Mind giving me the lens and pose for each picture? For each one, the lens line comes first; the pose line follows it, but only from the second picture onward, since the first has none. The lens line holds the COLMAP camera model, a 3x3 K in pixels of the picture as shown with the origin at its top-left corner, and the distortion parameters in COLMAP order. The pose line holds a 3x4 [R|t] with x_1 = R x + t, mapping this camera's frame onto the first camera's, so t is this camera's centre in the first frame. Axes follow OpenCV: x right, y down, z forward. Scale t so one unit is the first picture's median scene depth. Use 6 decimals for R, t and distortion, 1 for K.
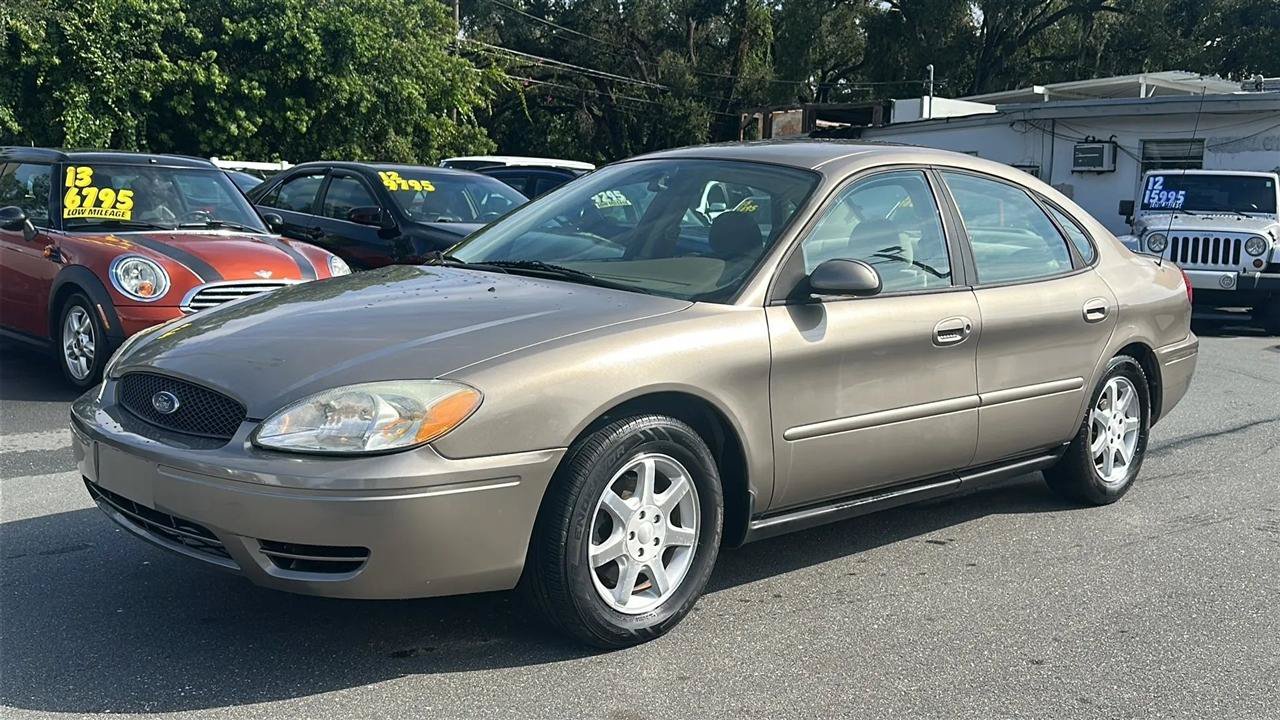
lens RADIAL K [[1306.9, 0, 637.8], [0, 1306.9, 373.4], [0, 0, 1]] dist [0.087870, 0.000000]
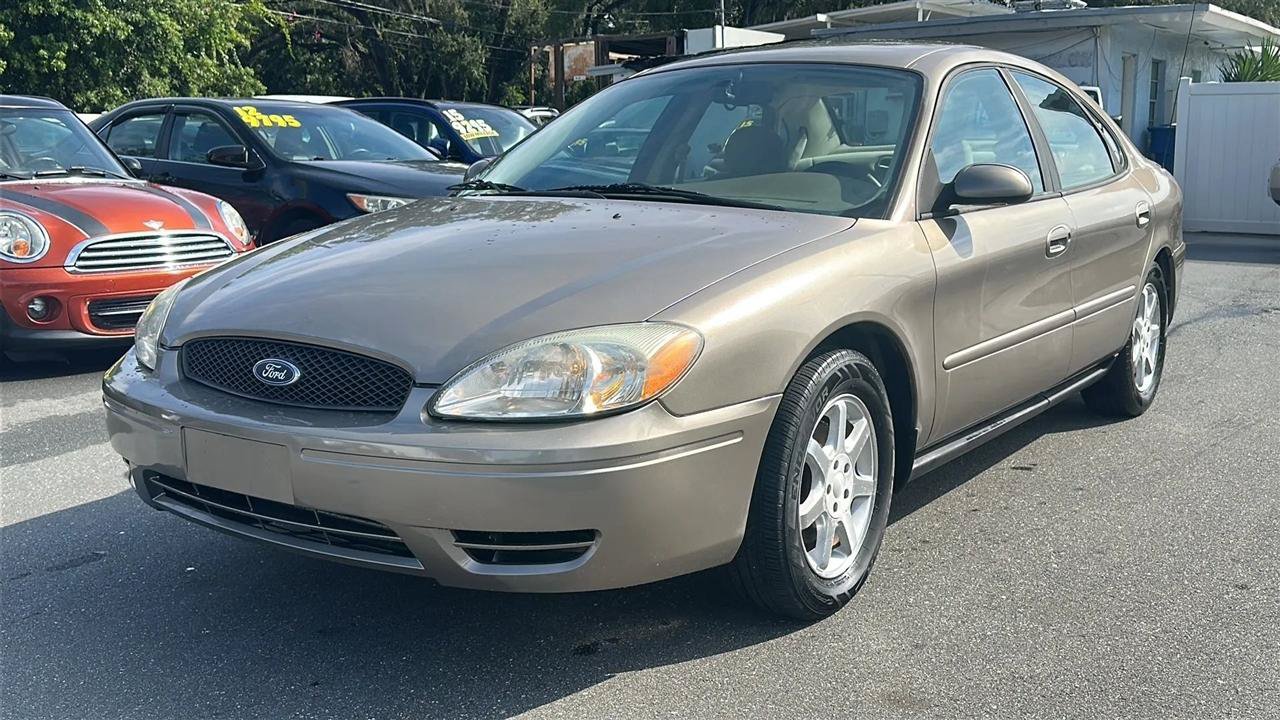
lens RADIAL K [[1306.9, 0, 644.6], [0, 1306.9, 376.9], [0, 0, 1]] dist [0.087870, 0.000000]
pose [[0.981735, -0.068333, 0.177561, -0.192806], [0.059858, 0.996817, 0.052662, -0.002600], [-0.180594, -0.041072, 0.982700, 0.119345]]
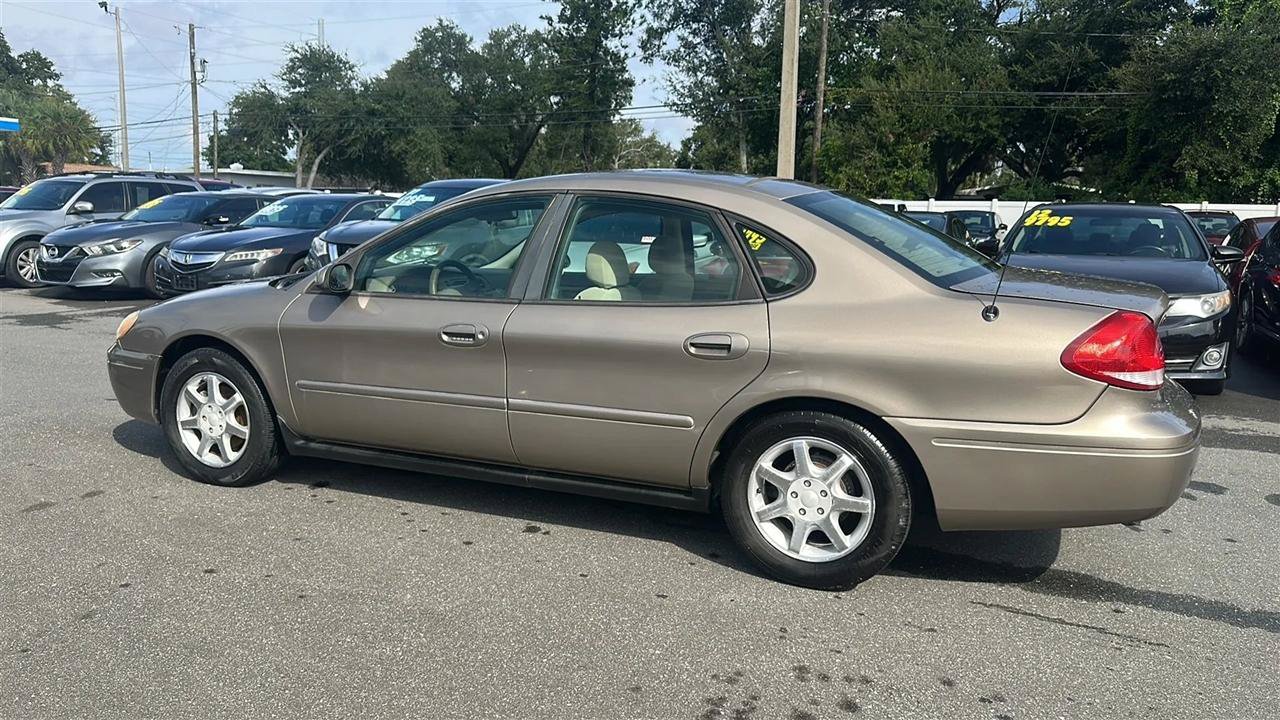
lens RADIAL K [[920.3, 0, 627.2], [0, 920.3, 387.2], [0, 0, 1]] dist [0.045177, -0.045102]
pose [[0.368695, 0.148132, -0.917671, 0.918087], [-0.127311, 0.985965, 0.108005, -0.082170], [0.920791, 0.077008, 0.382379, 0.732834]]
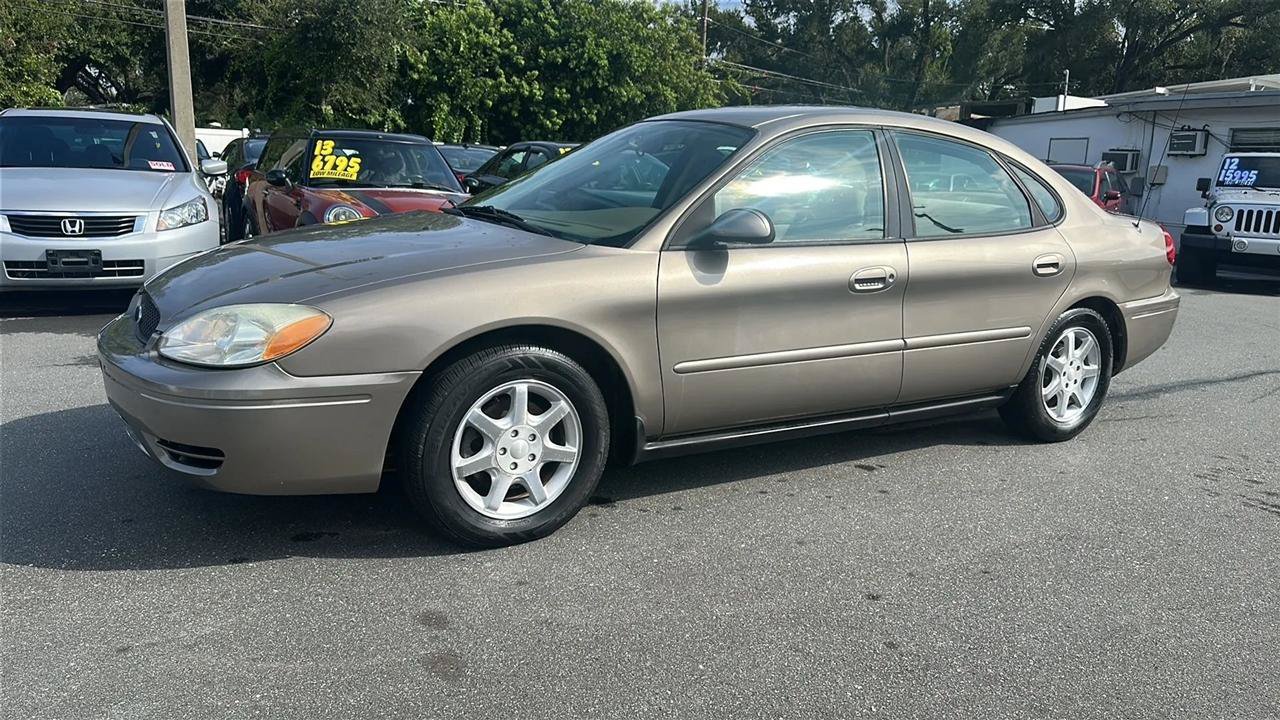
lens RADIAL K [[920.3, 0, 634.0], [0, 920.3, 366.1], [0, 0, 1]] dist [0.045177, -0.045102]
pose [[0.973813, 0.055954, -0.220358, 0.193448], [-0.040554, 0.996448, 0.073804, -0.008231], [0.223705, -0.062934, 0.972623, 0.183083]]
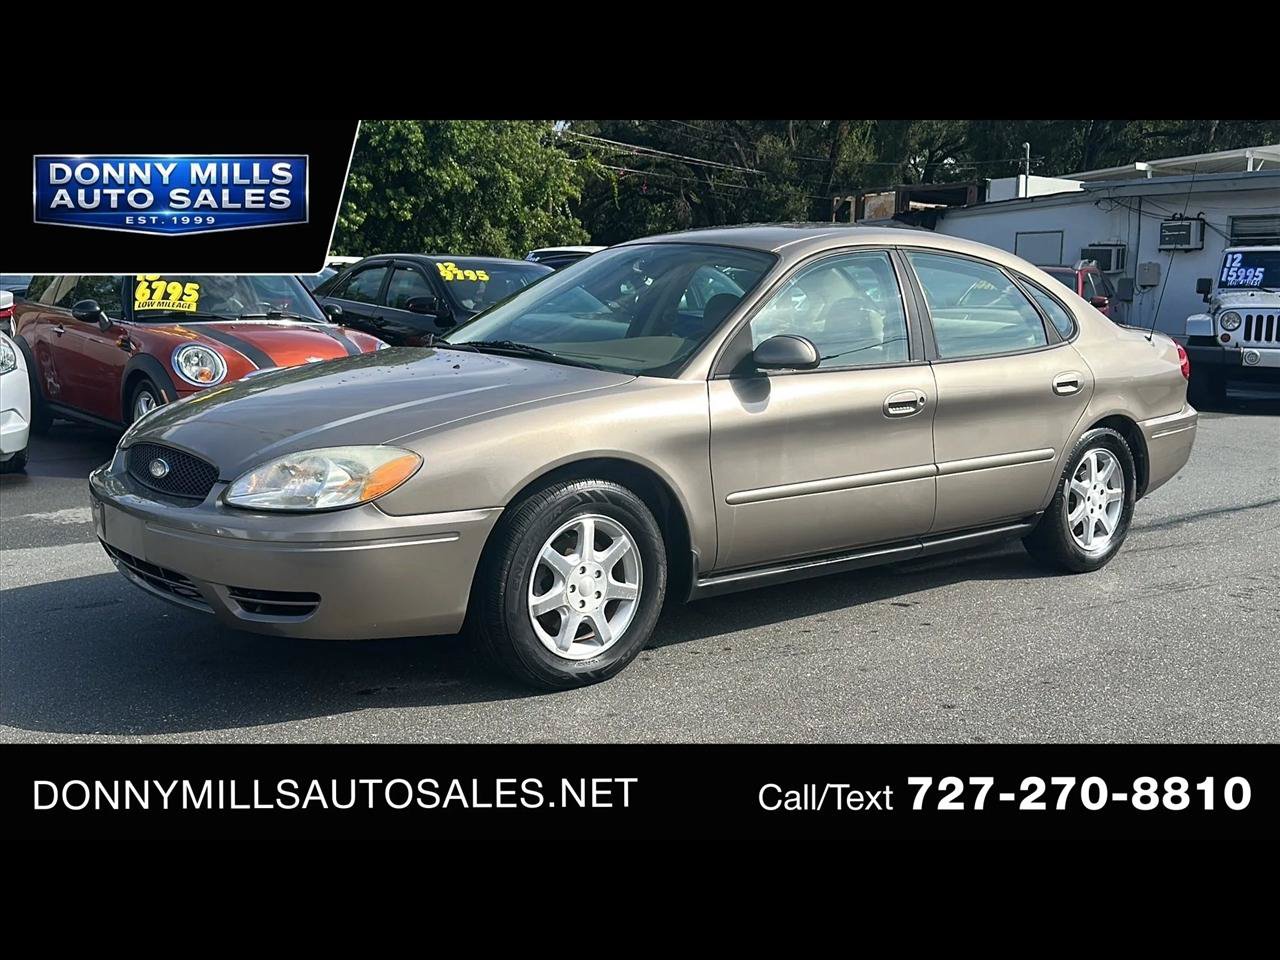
lens RADIAL K [[1309.5, 0, 638.1], [0, 1309.5, 489.8], [0, 0, 1]] dist [0.079546, 0.000000]
pose [[0.996534, -0.002234, -0.083156, 0.099978], [0.003948, 0.999783, 0.020451, 0.013066], [0.083092, -0.020708, 0.996327, -0.064522]]
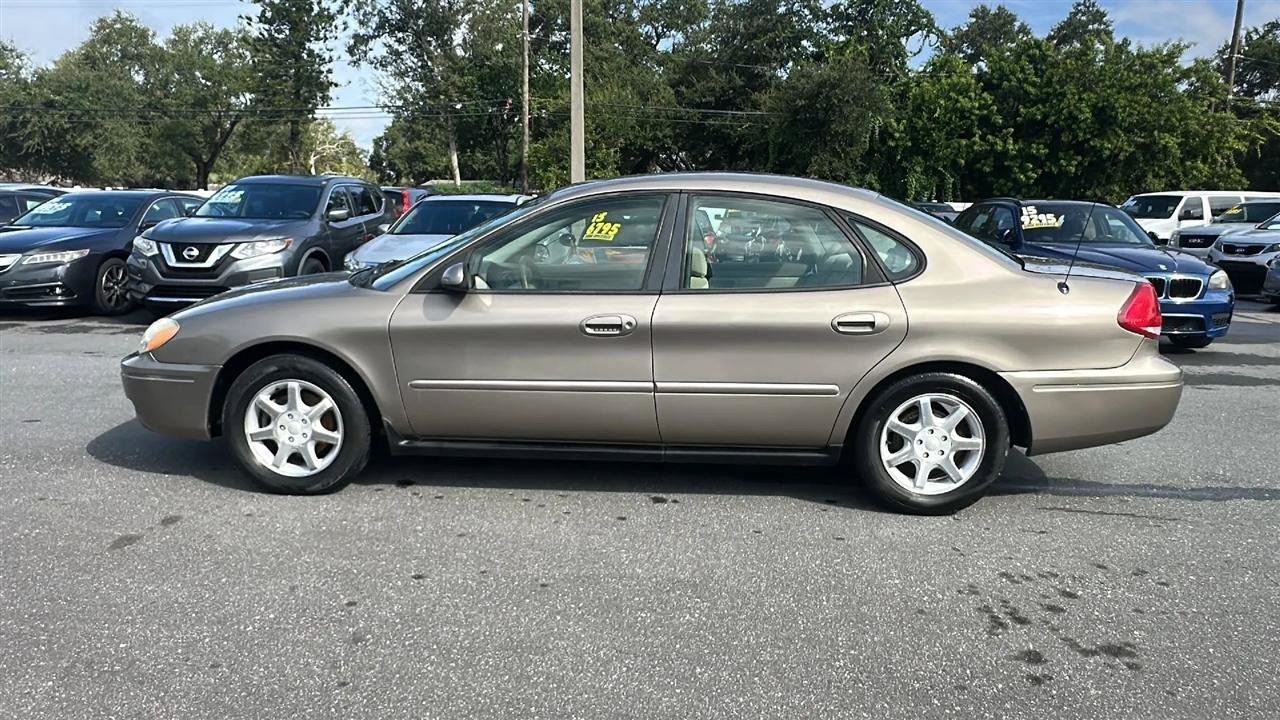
lens RADIAL K [[838.7, 0, 622.2], [0, 838.7, 357.1], [0, 0, 1]] dist [-0.017463, 0.013079]
pose [[0.668700, 0.105387, -0.736026, 0.732792], [-0.090627, 0.994076, 0.059999, -0.045685], [0.737988, 0.026582, 0.674290, 0.425294]]
